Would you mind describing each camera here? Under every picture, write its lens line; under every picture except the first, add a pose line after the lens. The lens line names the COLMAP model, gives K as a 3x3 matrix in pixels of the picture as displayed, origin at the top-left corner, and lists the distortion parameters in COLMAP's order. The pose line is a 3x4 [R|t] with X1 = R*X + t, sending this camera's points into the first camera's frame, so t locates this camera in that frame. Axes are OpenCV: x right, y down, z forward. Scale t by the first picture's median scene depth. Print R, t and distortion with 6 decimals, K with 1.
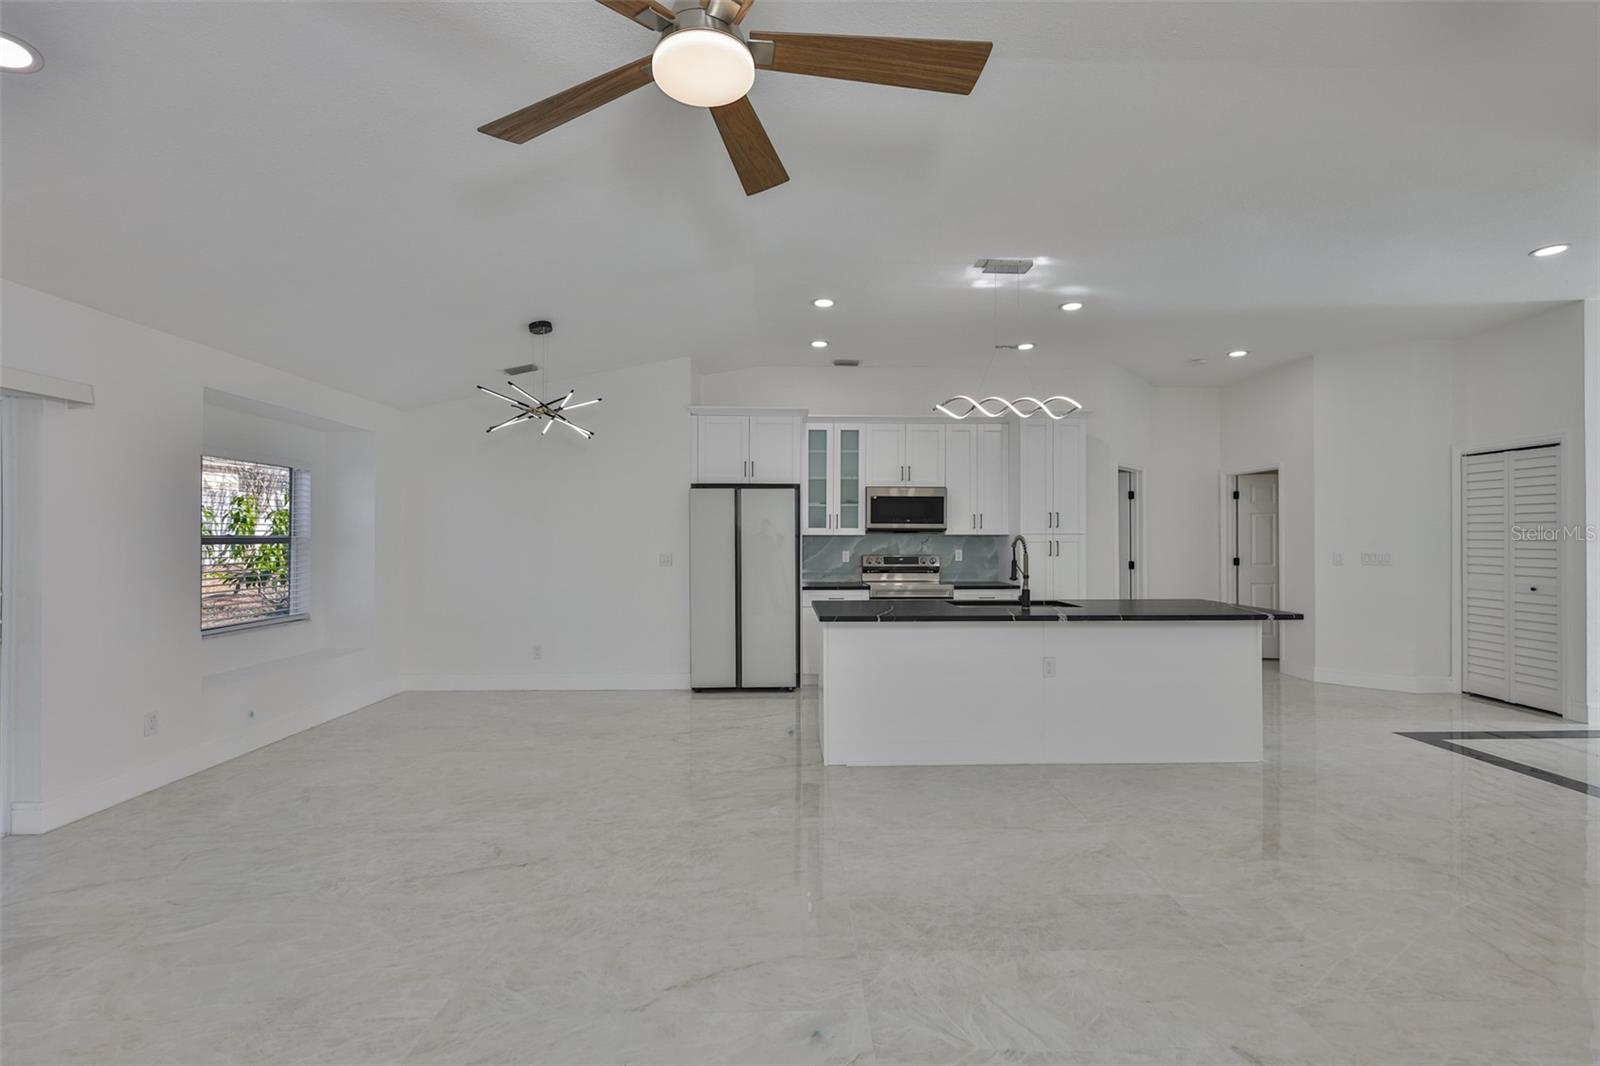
lens RADIAL K [[682.5, 0, 804.4], [0, 682.5, 536.5], [0, 0, 1]] dist [-0.003634, 0.000751]
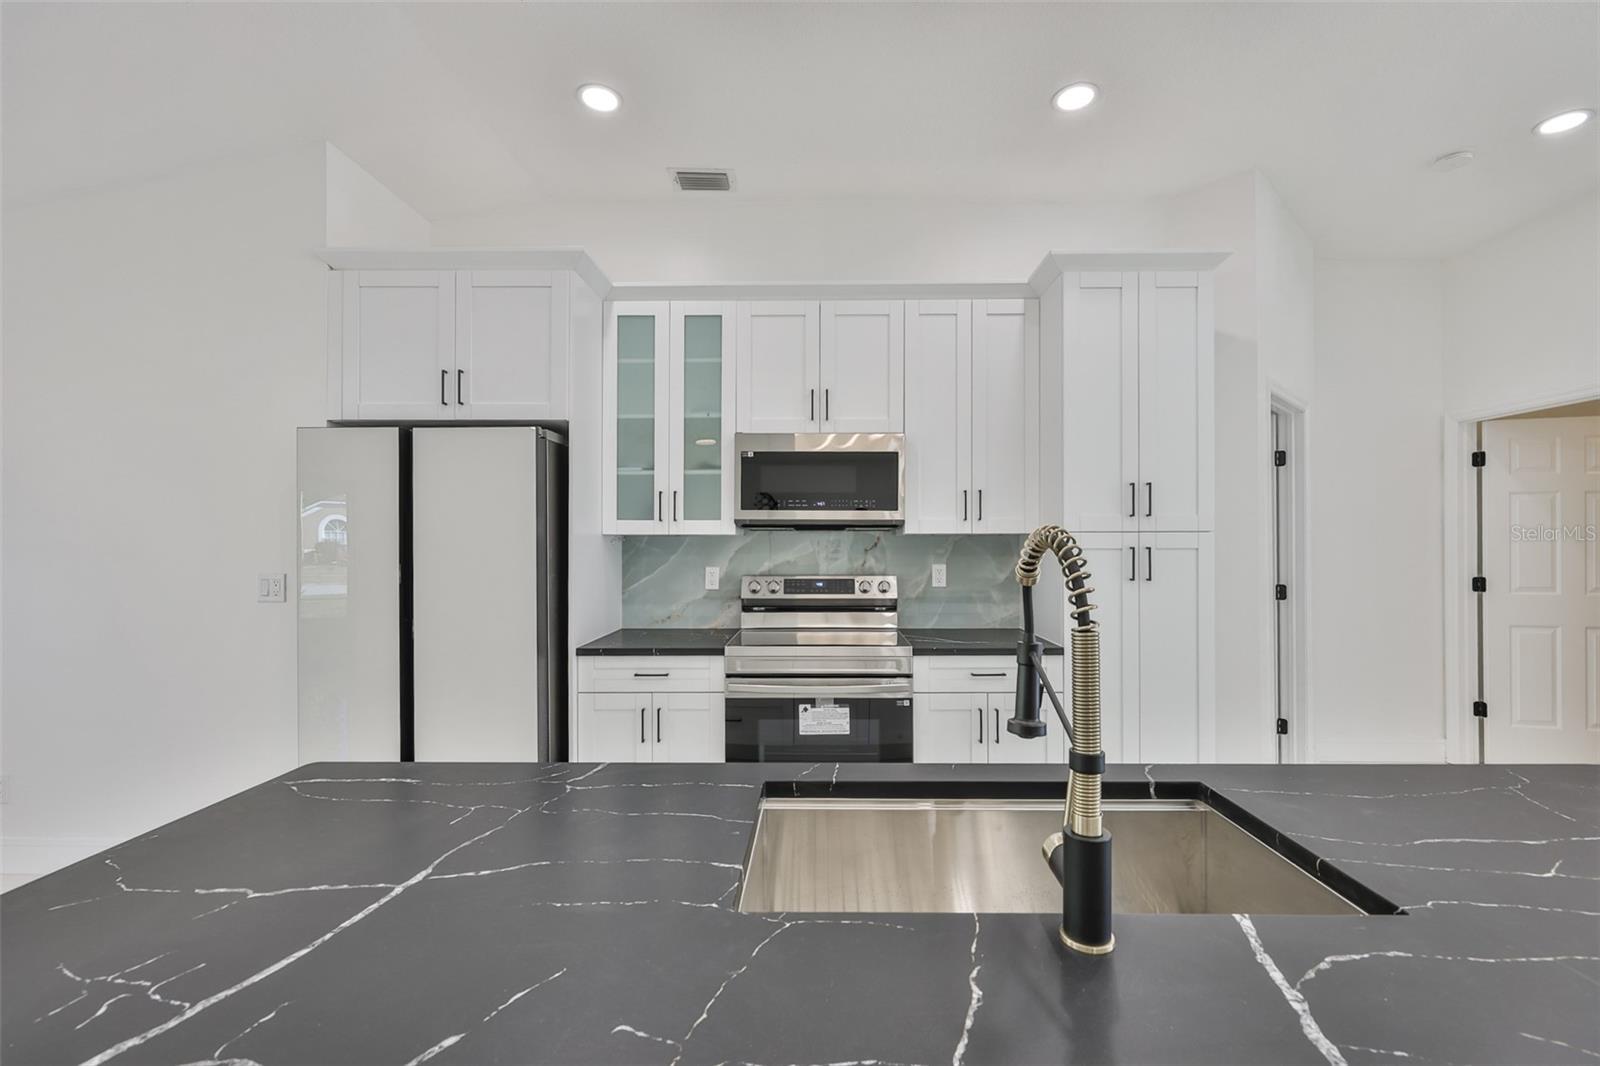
lens RADIAL K [[682.5, 0, 814.7], [0, 682.5, 543.6], [0, 0, 1]] dist [-0.003634, 0.000751]
pose [[0.998824, -0.000693, -0.048484, 0.170511], [0.001067, 0.999970, 0.007694, 0.000546], [0.048477, -0.007736, 0.998794, 0.532587]]
